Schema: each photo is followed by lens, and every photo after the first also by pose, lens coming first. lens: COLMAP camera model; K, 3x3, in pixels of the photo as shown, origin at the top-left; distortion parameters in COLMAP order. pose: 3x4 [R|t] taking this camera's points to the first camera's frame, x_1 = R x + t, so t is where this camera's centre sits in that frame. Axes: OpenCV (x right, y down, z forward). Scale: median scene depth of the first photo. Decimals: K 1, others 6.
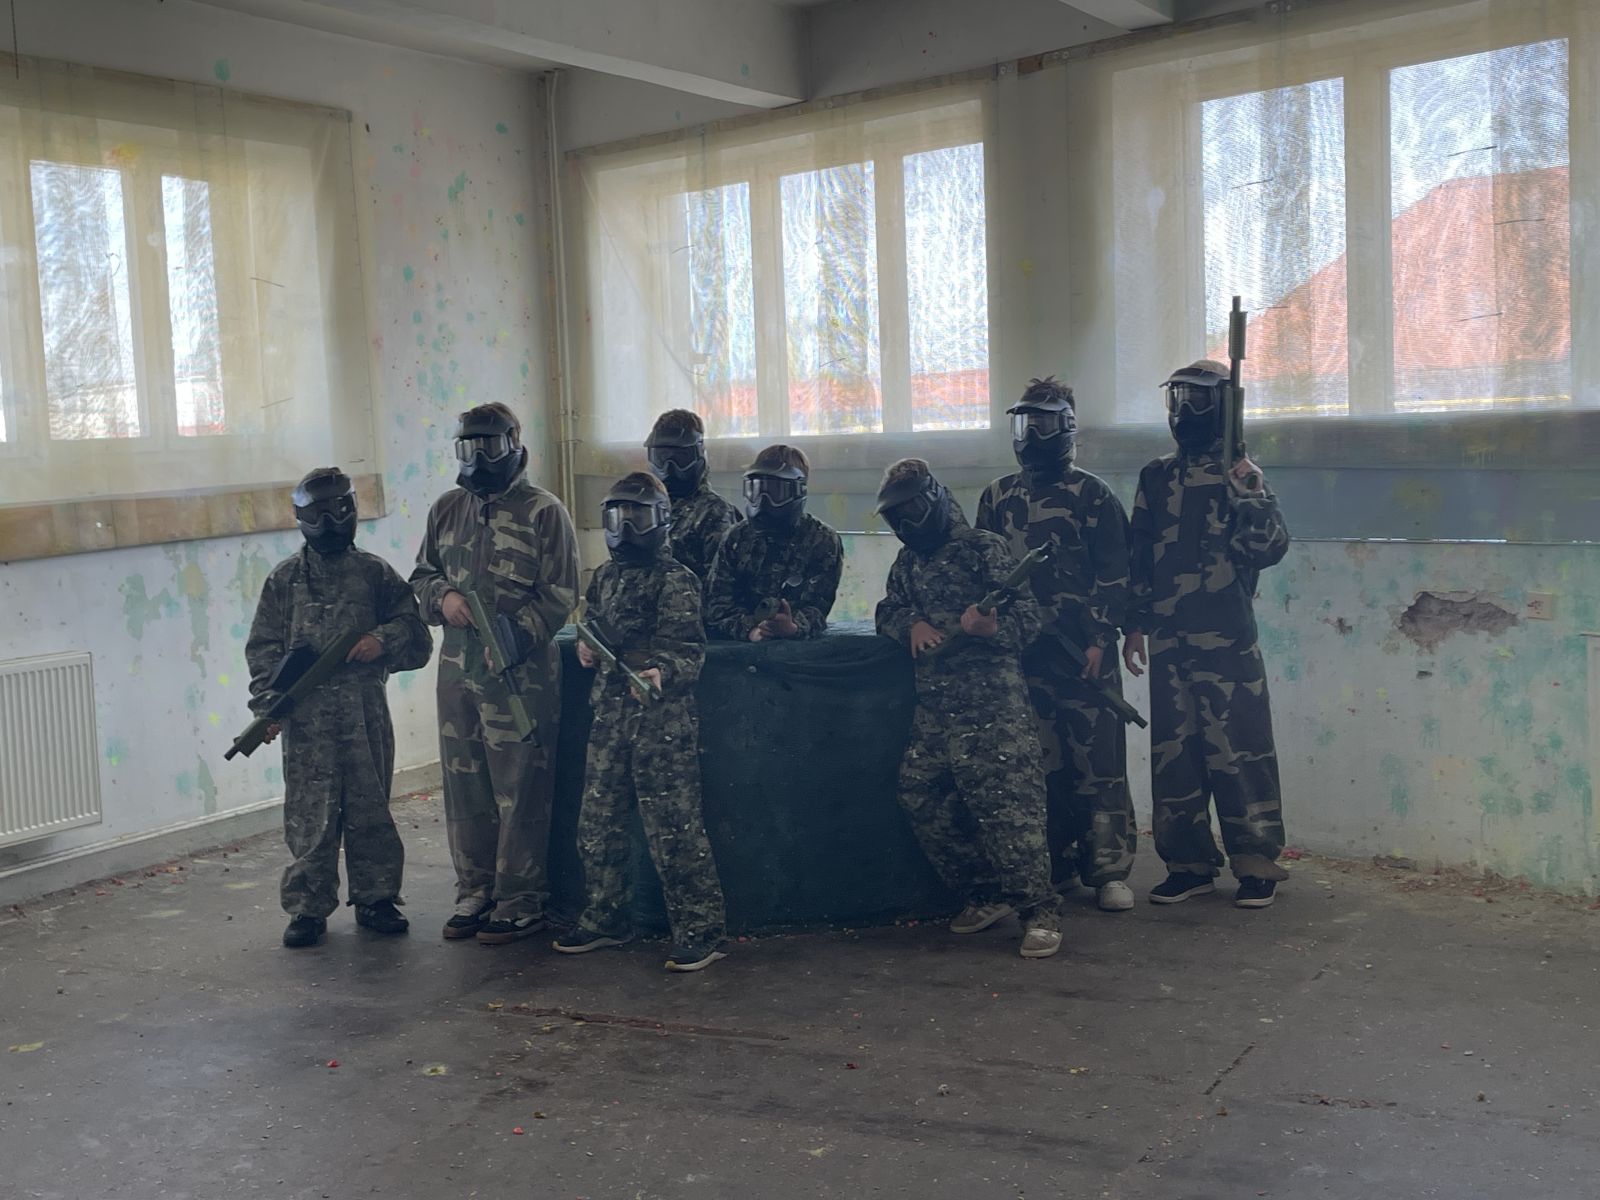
lens RADIAL K [[2157.2, 0, 800.0], [0, 2157.2, 600.0], [0, 0, 1]] dist [0.012415, 0.009472]
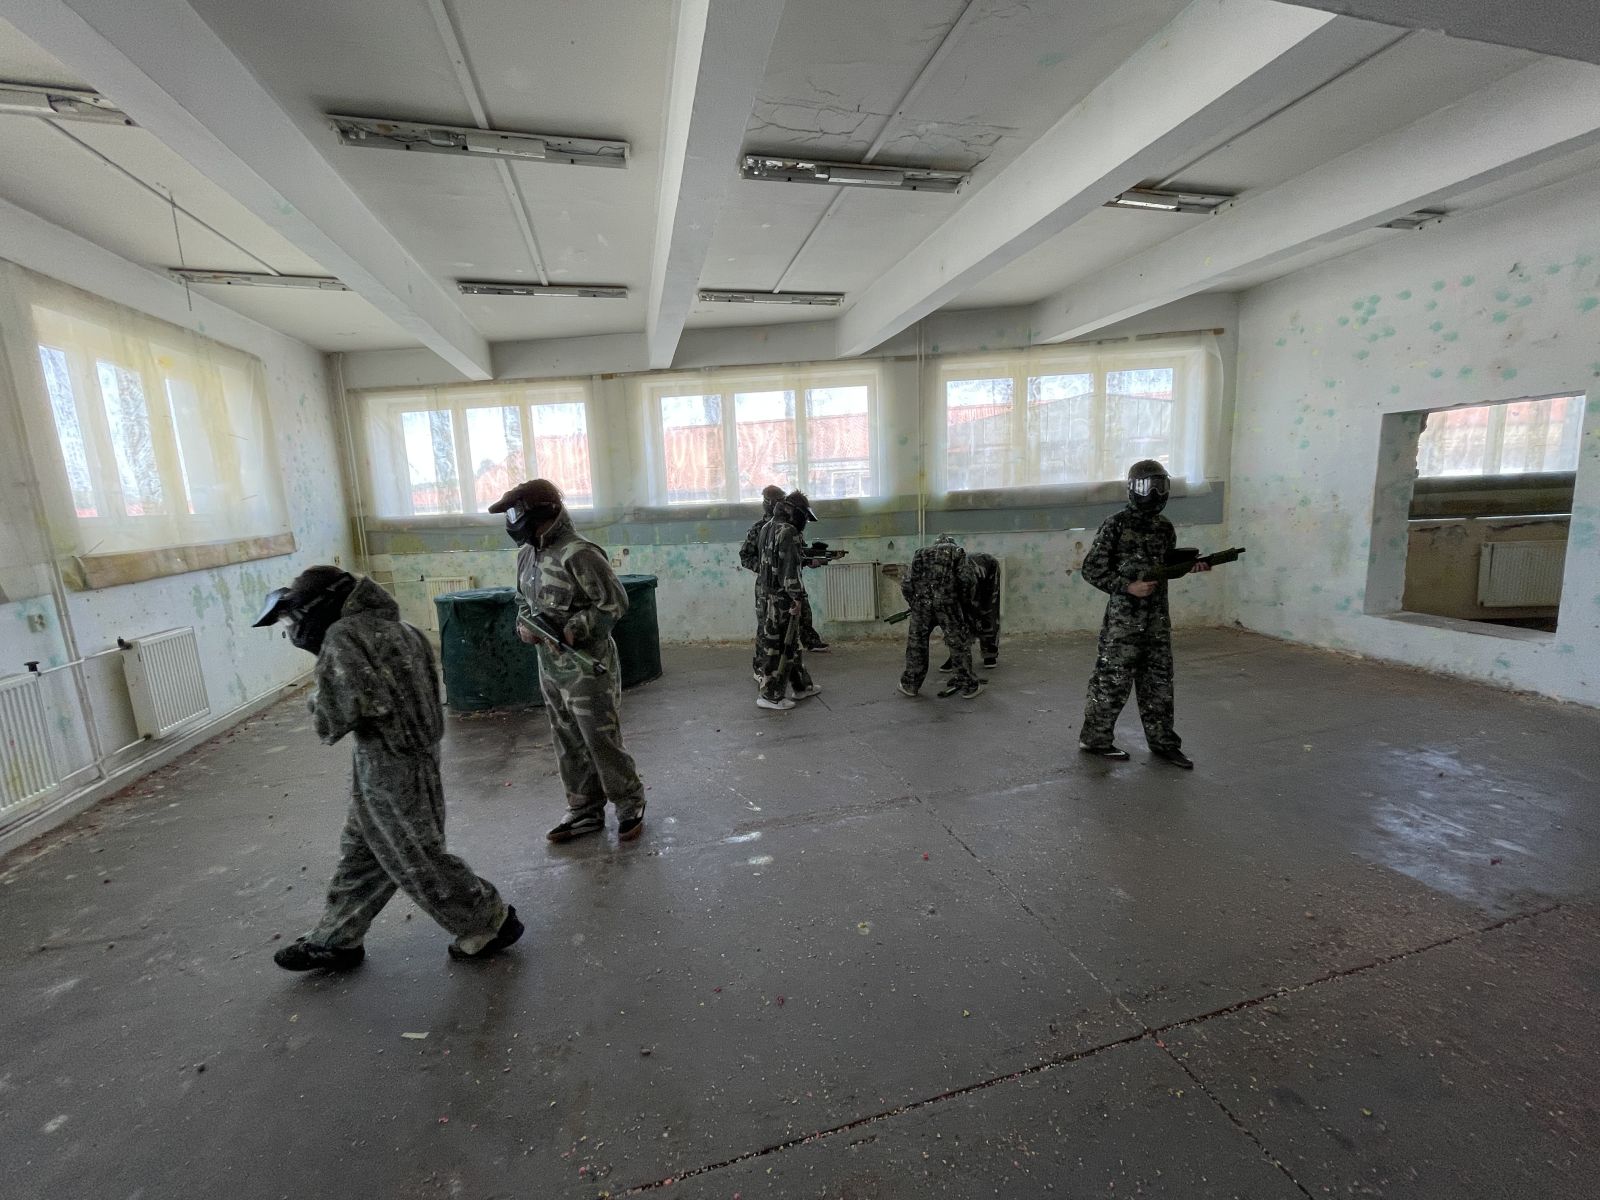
lens RADIAL K [[661.6, 0, 800.9], [0, 661.6, 599.5], [0, 0, 1]] dist [-0.002639, 0.000332]
pose [[0.731813, -0.097057, 0.674559, -0.300250], [0.066476, 0.995253, 0.071081, -0.005008], [-0.678256, -0.007176, 0.734791, 0.191018]]
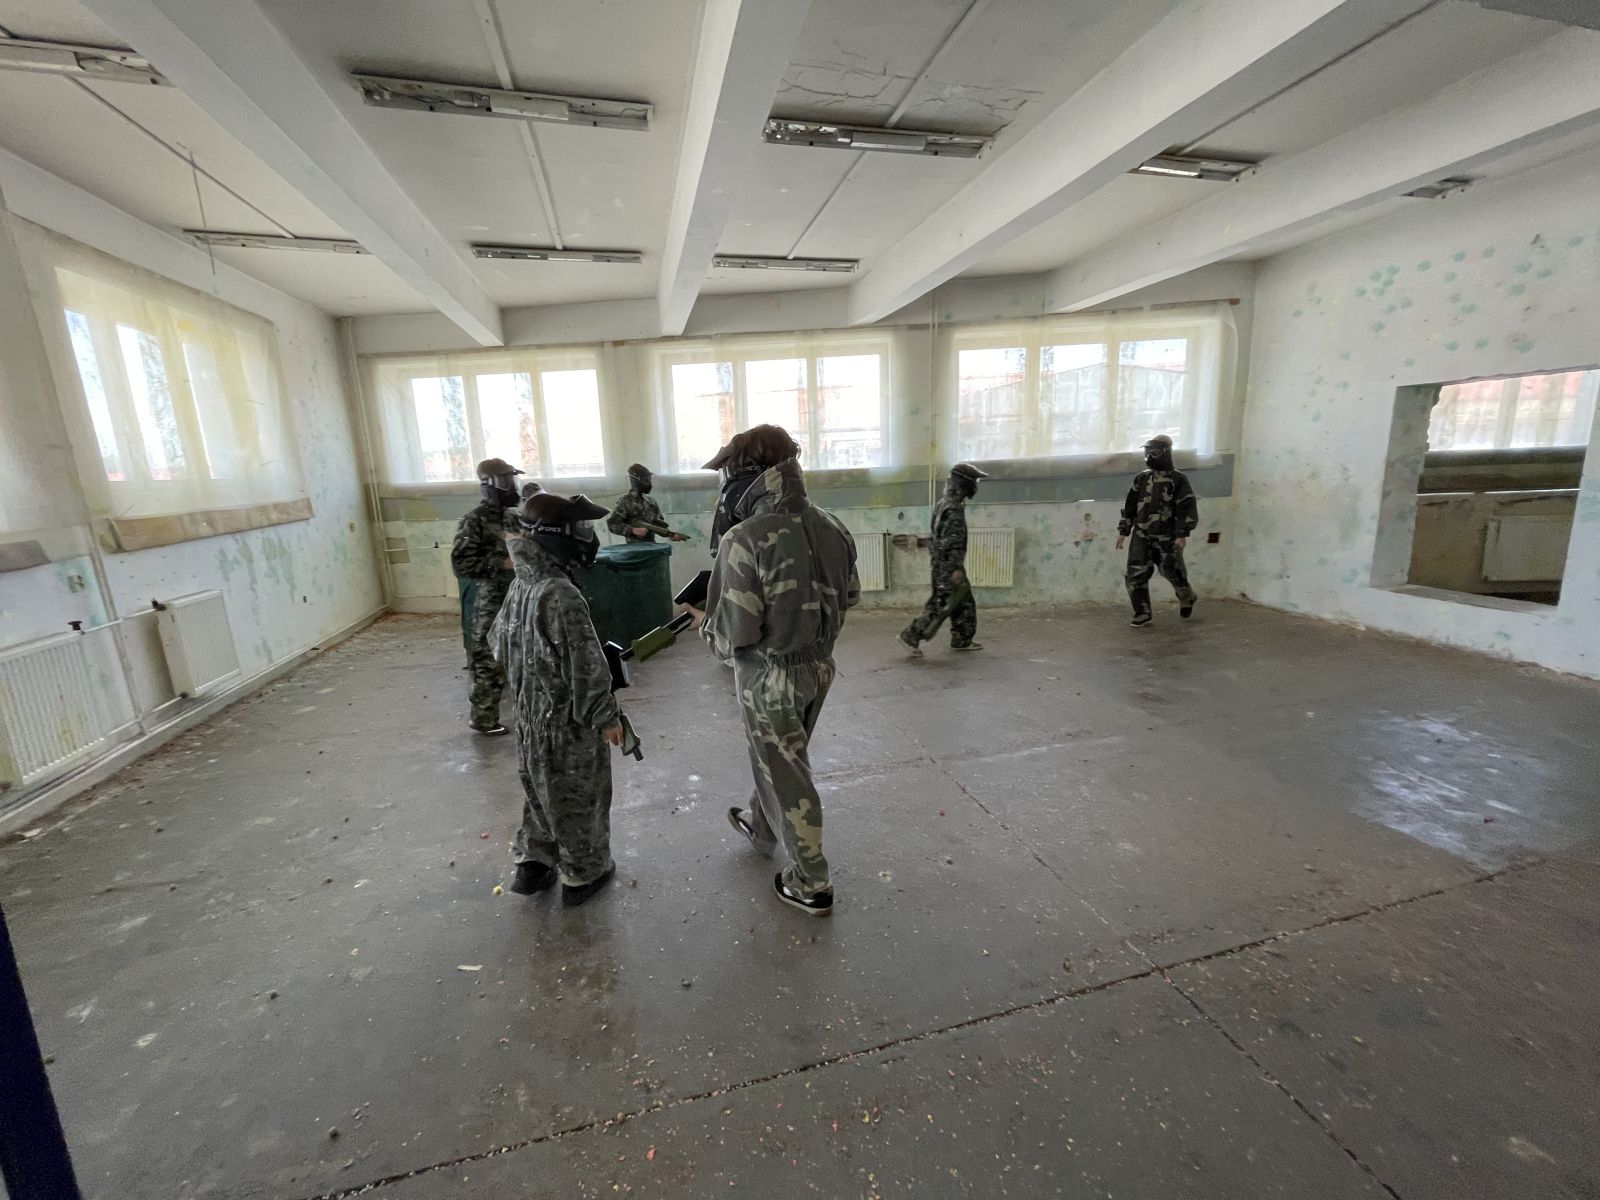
lens RADIAL K [[663.0, 0, 800.0], [0, 663.0, 600.0], [0, 0, 1]] dist [-0.001940, 0.000088]
pose [[0.733268, -0.120323, 0.669209, -0.318327], [0.059262, 0.991782, 0.113386, -0.002887], [-0.677352, -0.043484, 0.734373, 0.191568]]
